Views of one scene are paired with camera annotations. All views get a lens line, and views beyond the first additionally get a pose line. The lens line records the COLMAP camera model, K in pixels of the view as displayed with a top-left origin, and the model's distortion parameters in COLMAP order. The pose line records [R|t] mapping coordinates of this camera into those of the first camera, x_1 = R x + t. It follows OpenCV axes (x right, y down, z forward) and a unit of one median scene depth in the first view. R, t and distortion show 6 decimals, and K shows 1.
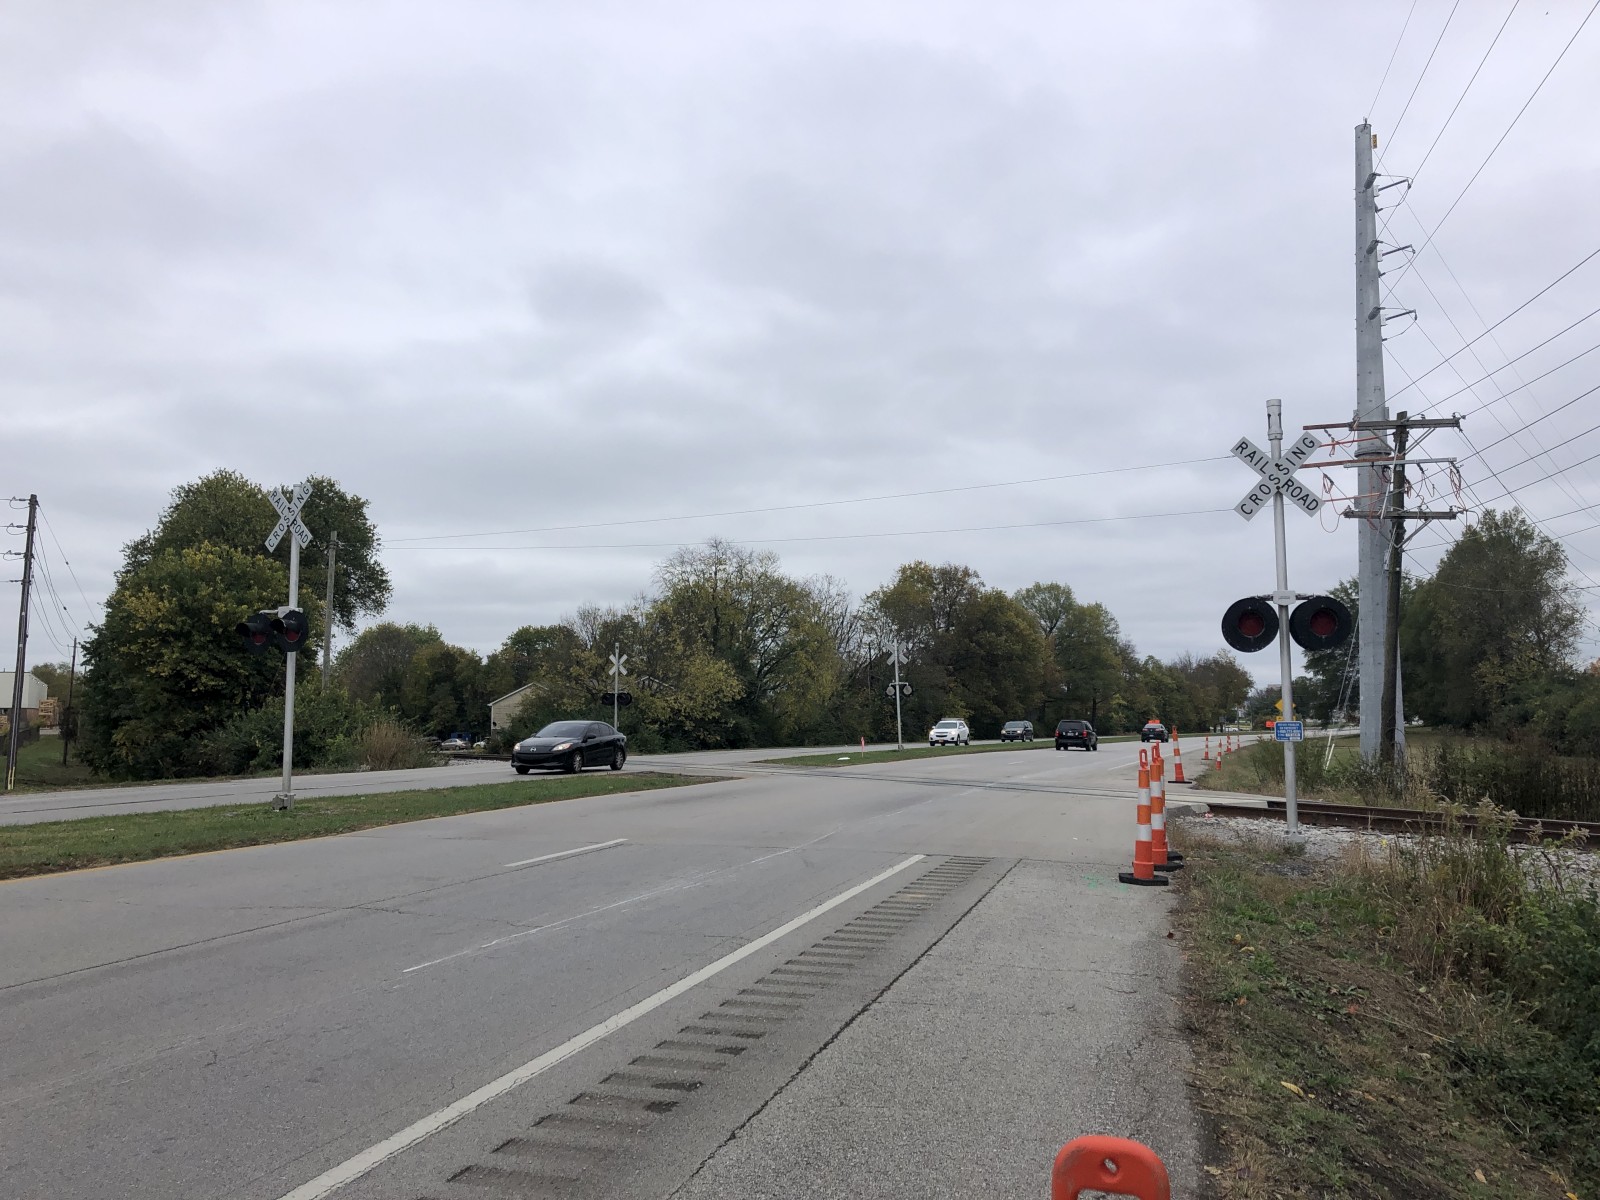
lens RADIAL K [[1298.2, 0, 800.0], [0, 1298.2, 600.0], [0, 0, 1]] dist [0.071125, -0.169647]
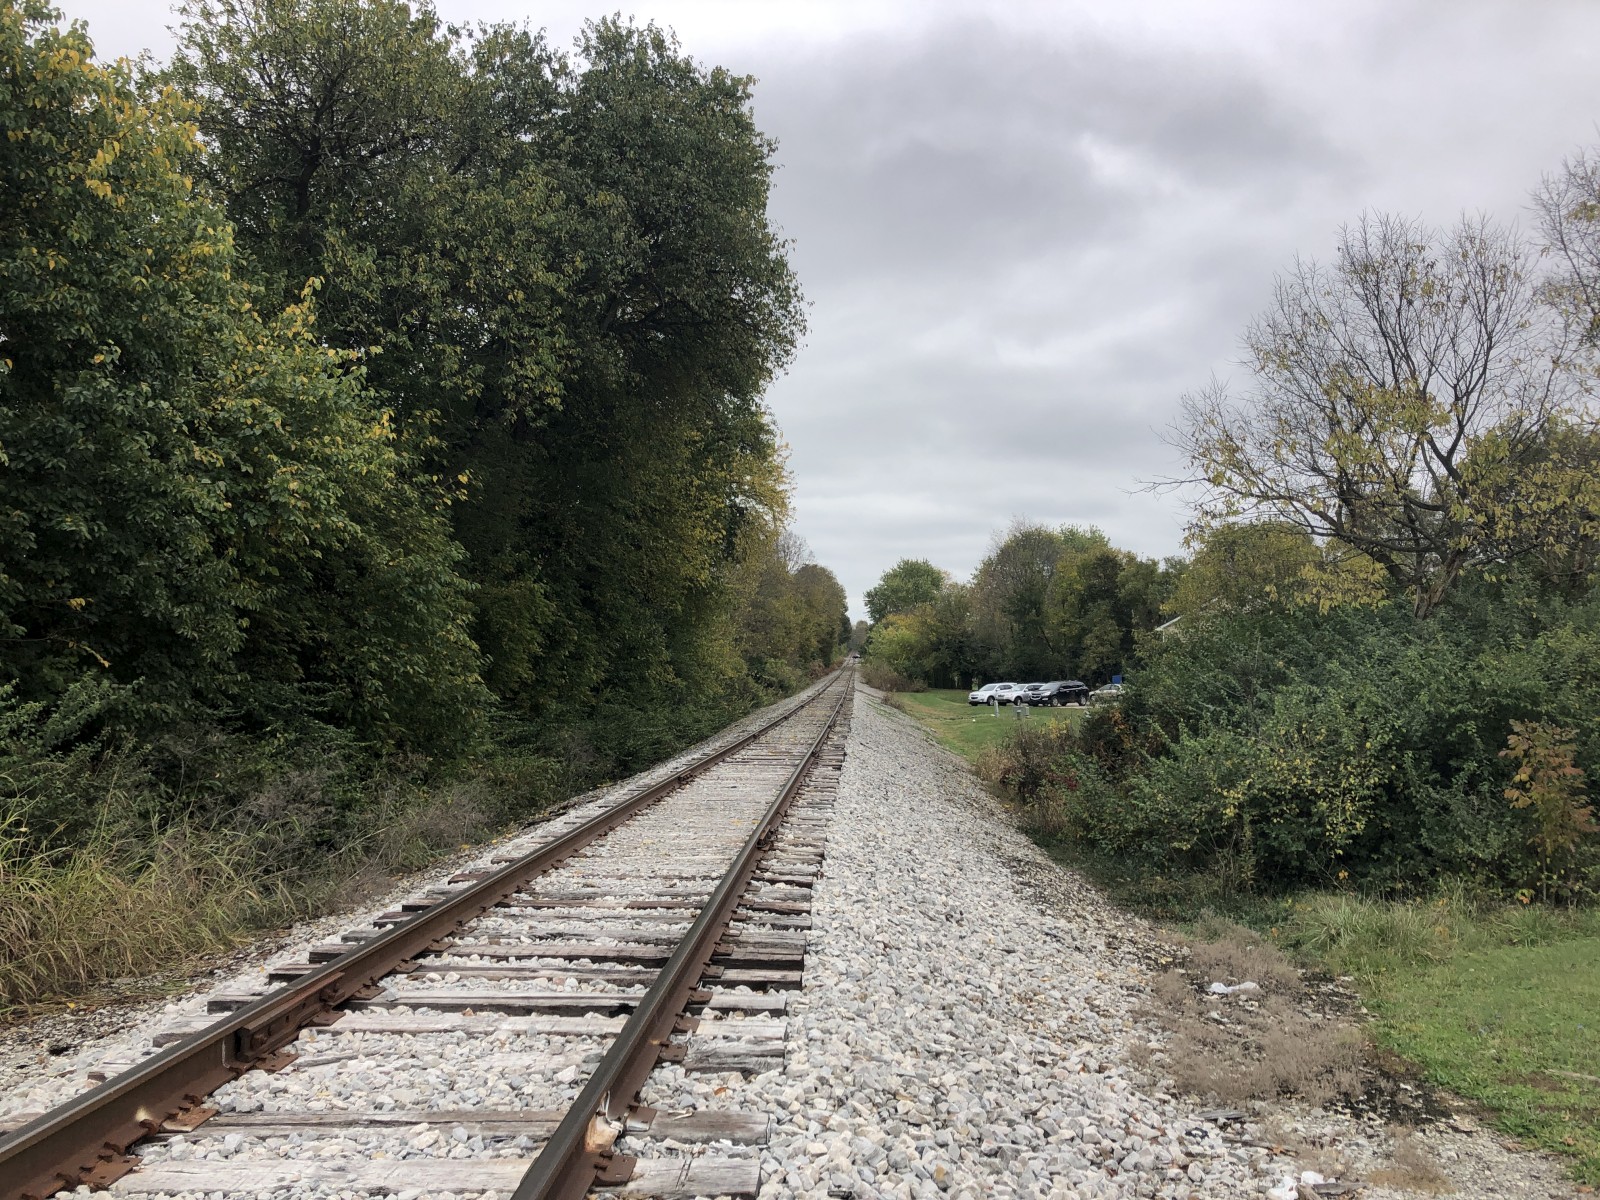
lens RADIAL K [[1309.5, 0, 767.3], [0, 1309.5, 555.1], [0, 0, 1]] dist [0.007078, 0.012099]
pose [[0.852326, -0.031692, -0.522050, -0.081037], [0.038490, 0.999257, 0.002179, 0.039530], [0.521593, -0.021951, 0.852912, 0.409588]]
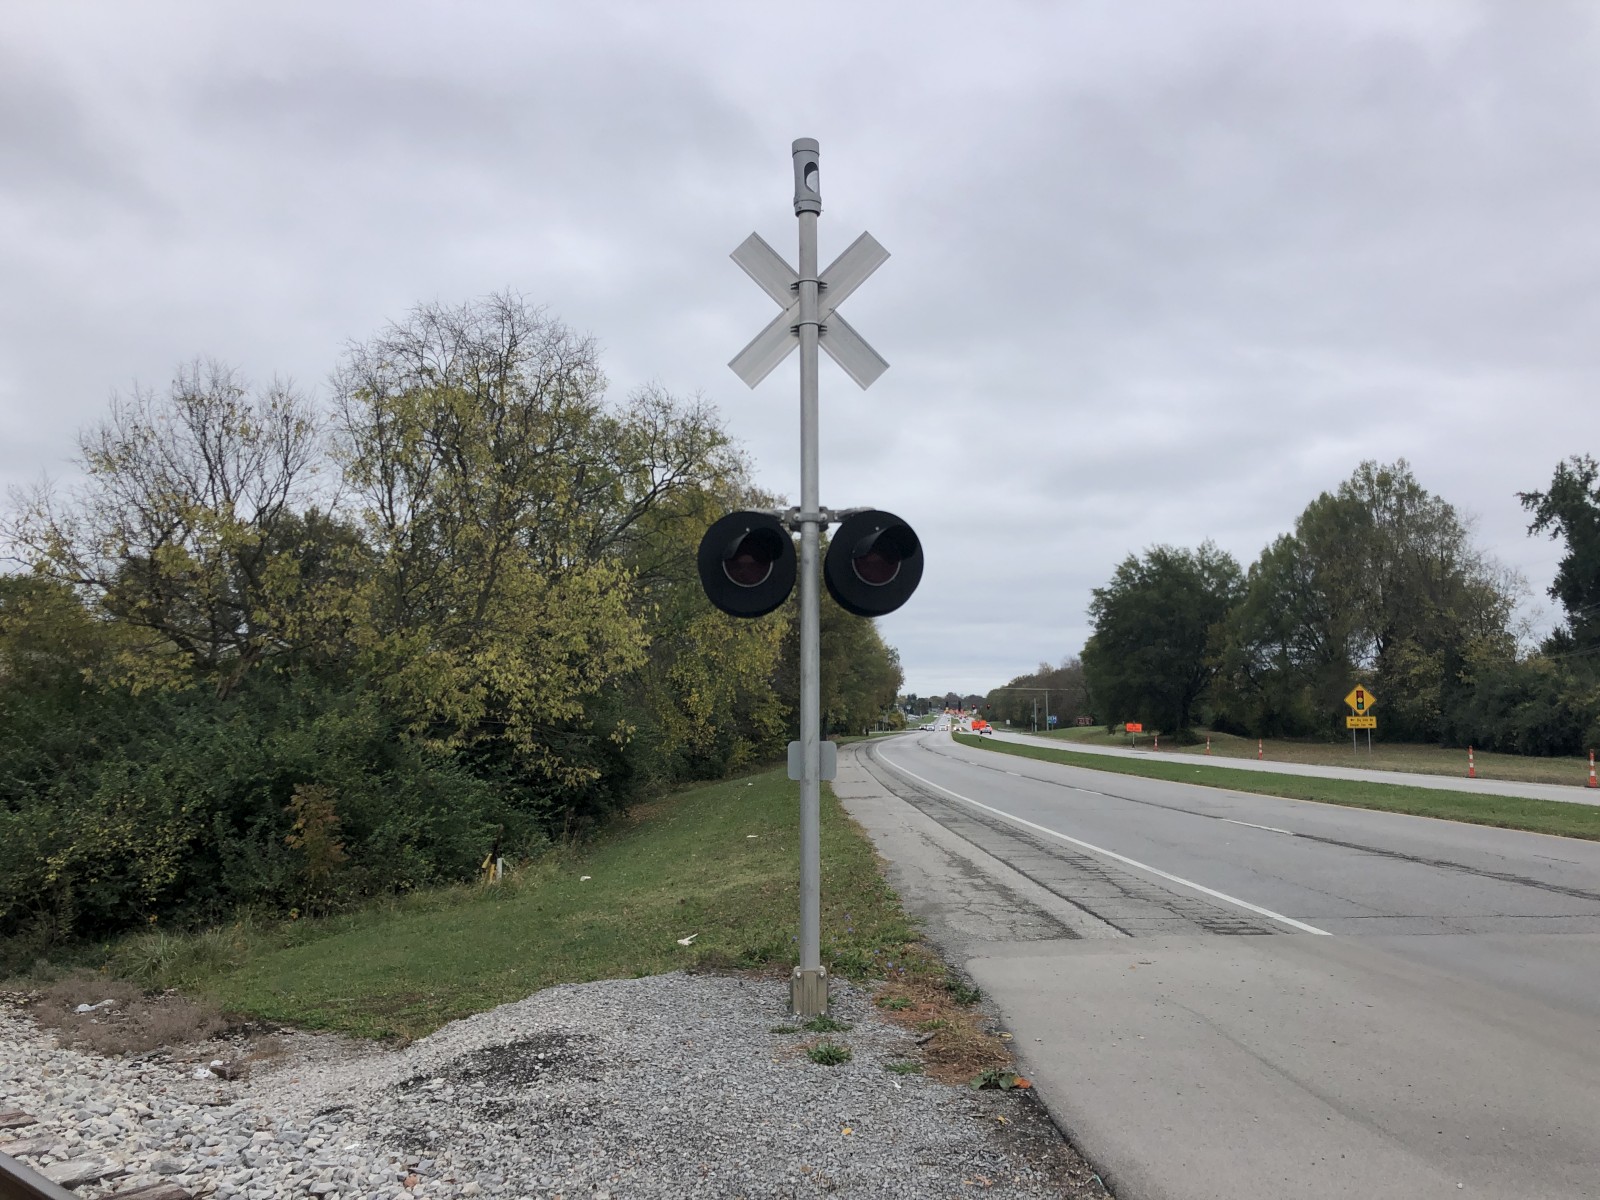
lens RADIAL K [[1292.2, 0, 800.0], [0, 1292.2, 600.0], [0, 0, 1]] dist [0.029041, -0.010106]
pose [[0.937508, 0.033375, 0.346359, -0.083567], [-0.033275, 0.999427, -0.006238, 0.034638], [-0.346369, -0.005677, 0.938081, 0.380837]]
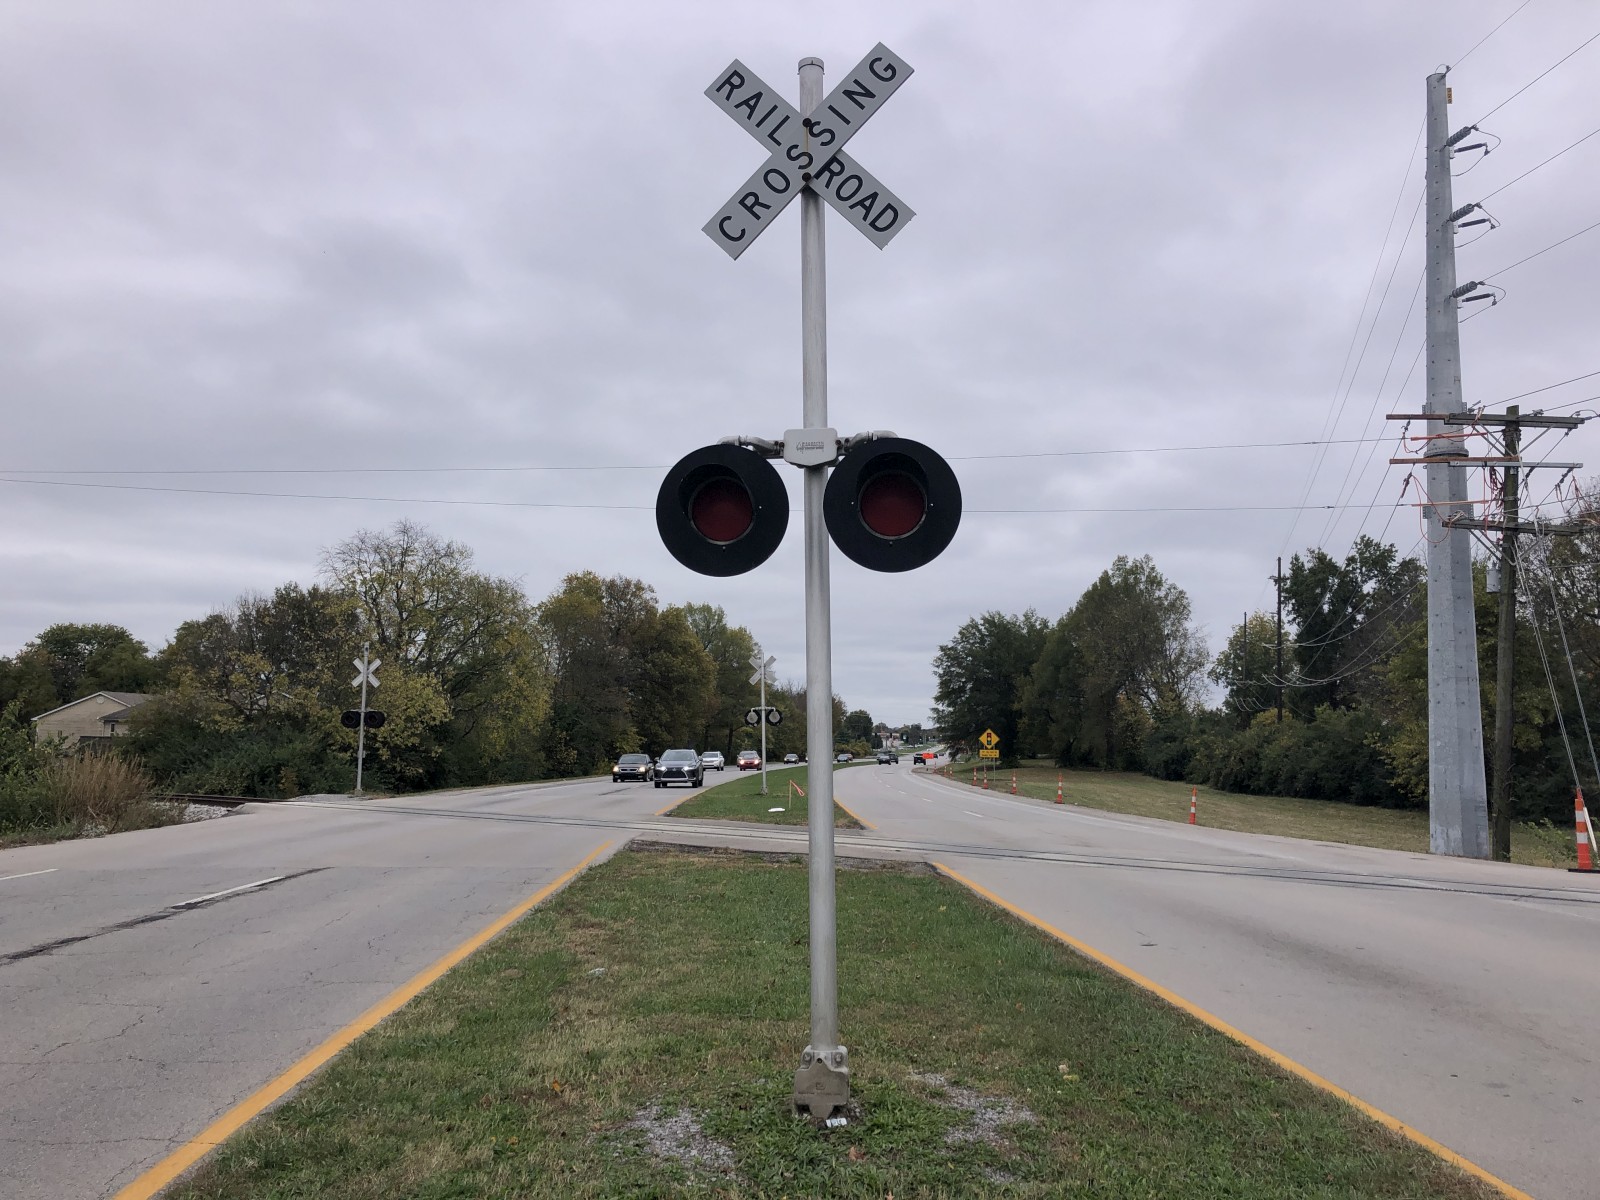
lens RADIAL K [[1292.2, 0, 800.0], [0, 1292.2, 600.0], [0, 0, 1]] dist [0.029041, -0.010106]
pose [[0.940688, 0.053942, 0.334956, -0.072297], [-0.047664, 0.998500, -0.026940, 0.007682], [-0.335907, 0.009377, 0.941849, 0.104092]]
